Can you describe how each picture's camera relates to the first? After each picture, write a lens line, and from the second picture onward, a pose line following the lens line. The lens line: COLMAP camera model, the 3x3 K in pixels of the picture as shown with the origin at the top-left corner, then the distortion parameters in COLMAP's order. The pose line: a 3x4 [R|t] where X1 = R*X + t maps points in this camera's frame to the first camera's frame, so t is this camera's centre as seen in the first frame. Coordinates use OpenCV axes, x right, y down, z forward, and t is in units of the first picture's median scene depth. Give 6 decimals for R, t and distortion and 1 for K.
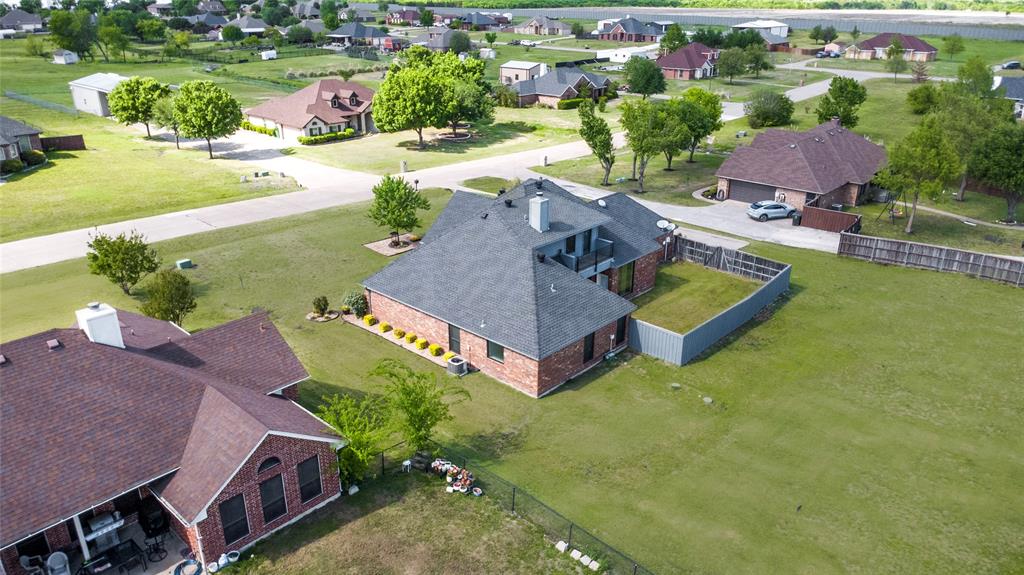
lens RADIAL K [[717.5, 0, 510.6], [0, 717.5, 289.1], [0, 0, 1]] dist [0.028774, -0.041109]
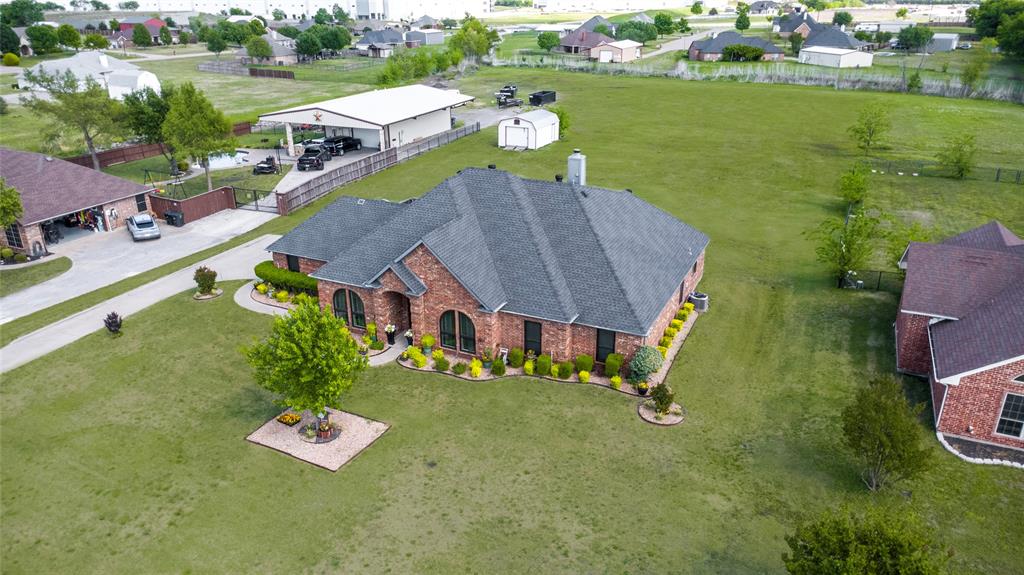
lens RADIAL K [[717.5, 0, 510.6], [0, 717.5, 289.1], [0, 0, 1]] dist [0.028774, -0.041109]
pose [[-0.296146, -0.366532, 0.882016, -0.463218], [0.368945, 0.807868, 0.459597, -0.249751], [-0.881009, 0.461523, -0.104017, 0.690198]]
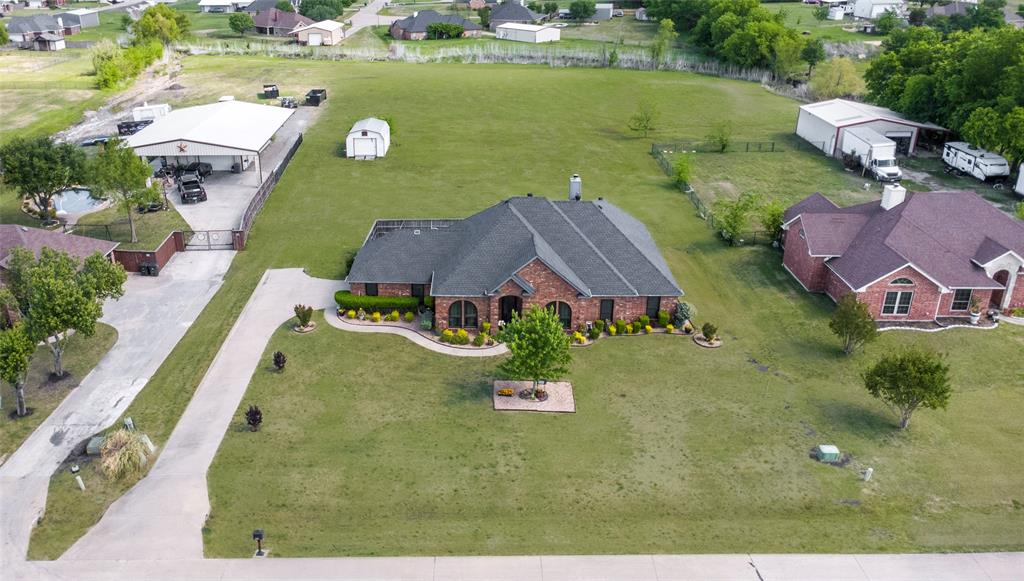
lens RADIAL K [[792.5, 0, 452.7], [0, 792.5, 285.3], [0, 0, 1]] dist [0.008750, 0.000778]
pose [[-0.650550, -0.304988, 0.695533, -0.488440], [0.293903, 0.743364, 0.600858, -0.508929], [-0.700289, 0.595308, -0.393959, 1.016653]]
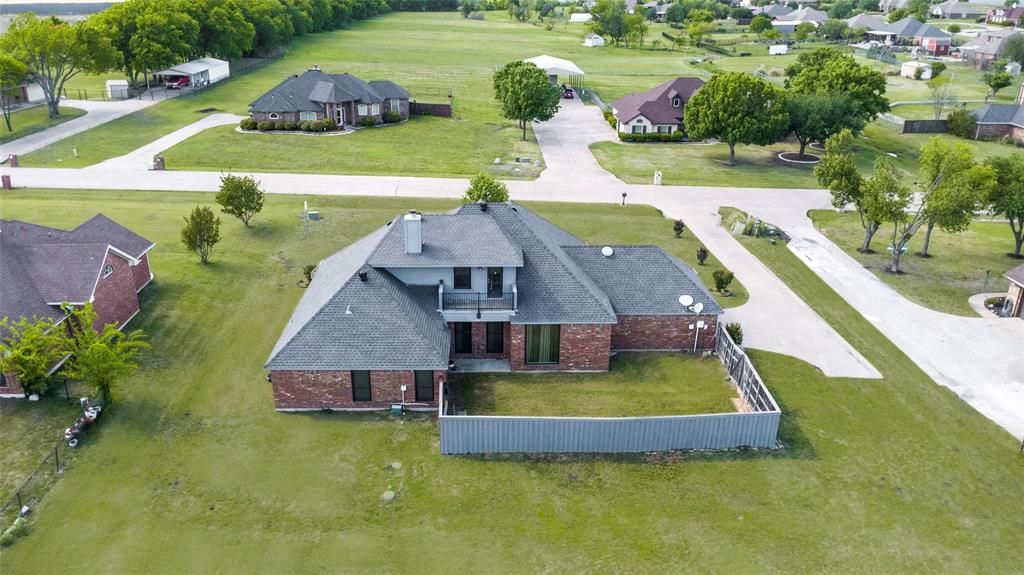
lens RADIAL K [[745.3, 0, 492.6], [0, 745.3, 289.8], [0, 0, 1]] dist [0.034663, -0.045922]
pose [[0.688951, 0.277870, -0.669428, 0.414722], [-0.278663, 0.954153, 0.109265, -0.091773], [0.669099, 0.111267, 0.734797, 0.215670]]
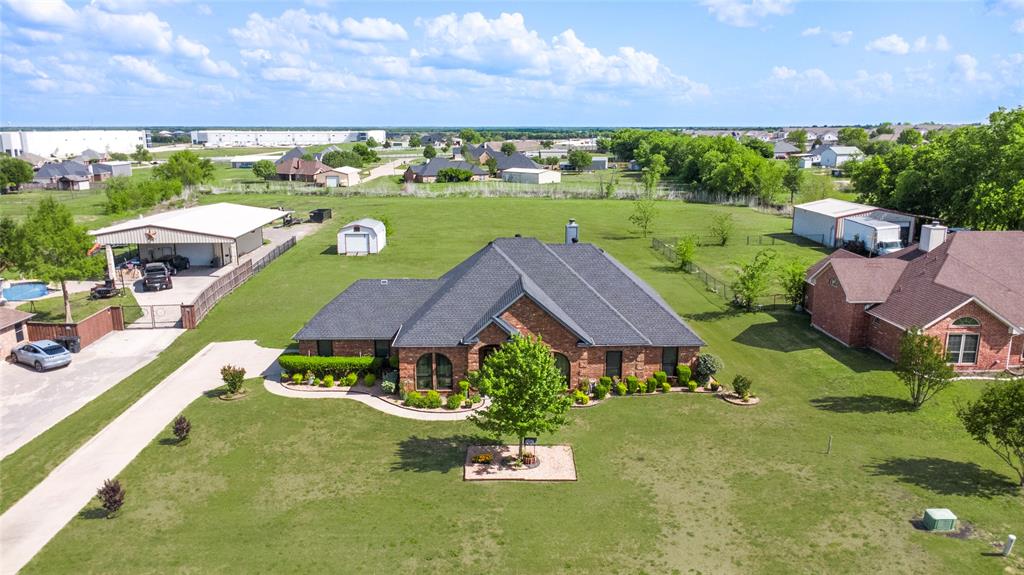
lens RADIAL K [[717.5, 0, 510.6], [0, 717.5, 289.1], [0, 0, 1]] dist [0.028774, -0.041109]
pose [[-0.690822, -0.158335, 0.705475, -0.395814], [0.277146, 0.843210, 0.460637, -0.327502], [-0.667799, 0.513738, -0.538626, 0.954149]]
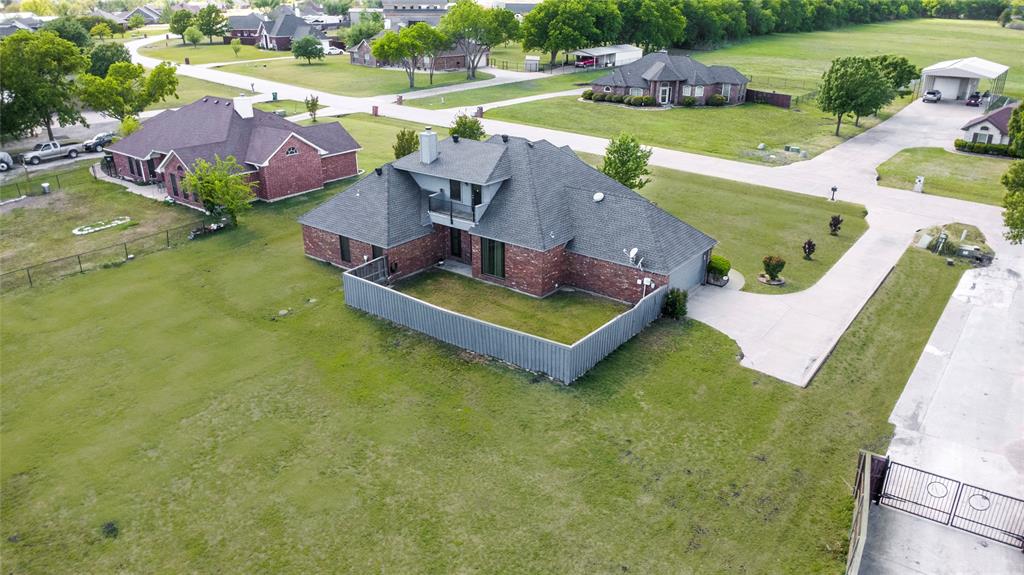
lens RADIAL K [[717.5, 0, 510.6], [0, 717.5, 289.1], [0, 0, 1]] dist [0.028774, -0.041109]
pose [[0.081305, 0.380763, -0.921091, 0.631992], [-0.380153, 0.866135, 0.324489, -0.176287], [0.921343, 0.323773, 0.215169, 0.524491]]
